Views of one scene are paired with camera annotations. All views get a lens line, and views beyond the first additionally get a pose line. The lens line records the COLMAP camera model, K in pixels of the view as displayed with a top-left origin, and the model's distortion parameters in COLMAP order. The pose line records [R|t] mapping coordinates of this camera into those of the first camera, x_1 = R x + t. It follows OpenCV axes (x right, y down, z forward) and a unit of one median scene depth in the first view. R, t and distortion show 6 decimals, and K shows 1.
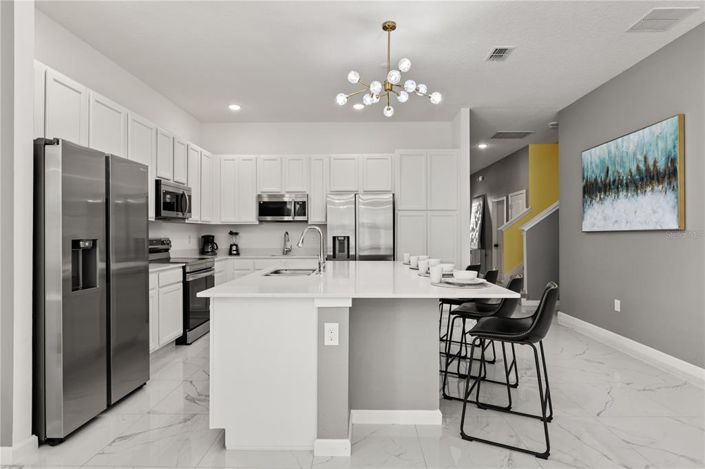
lens RADIAL K [[413.6, 0, 353.8], [0, 413.6, 232.0], [0, 0, 1]] dist [0.001085, 0.000048]
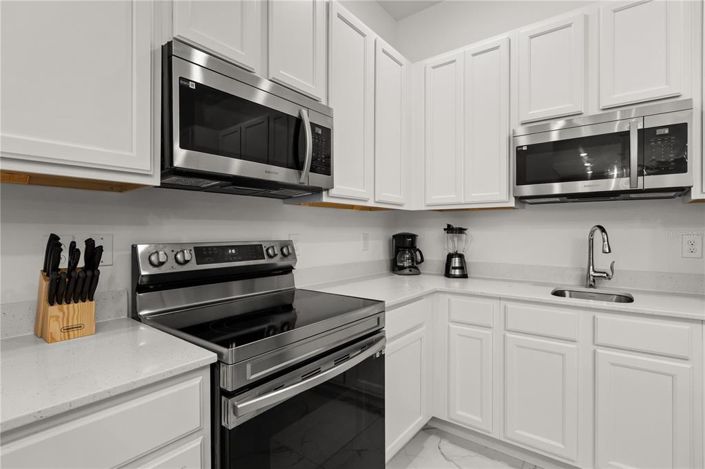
lens RADIAL K [[339.7, 0, 353.2], [0, 339.7, 231.2], [0, 0, 1]] dist [0.000653, 0.000043]
pose [[0.813875, 0.000796, -0.581040, -0.168305], [0.001558, 0.999992, 0.003553, 0.003315], [0.581038, -0.003797, 0.813867, 0.646741]]
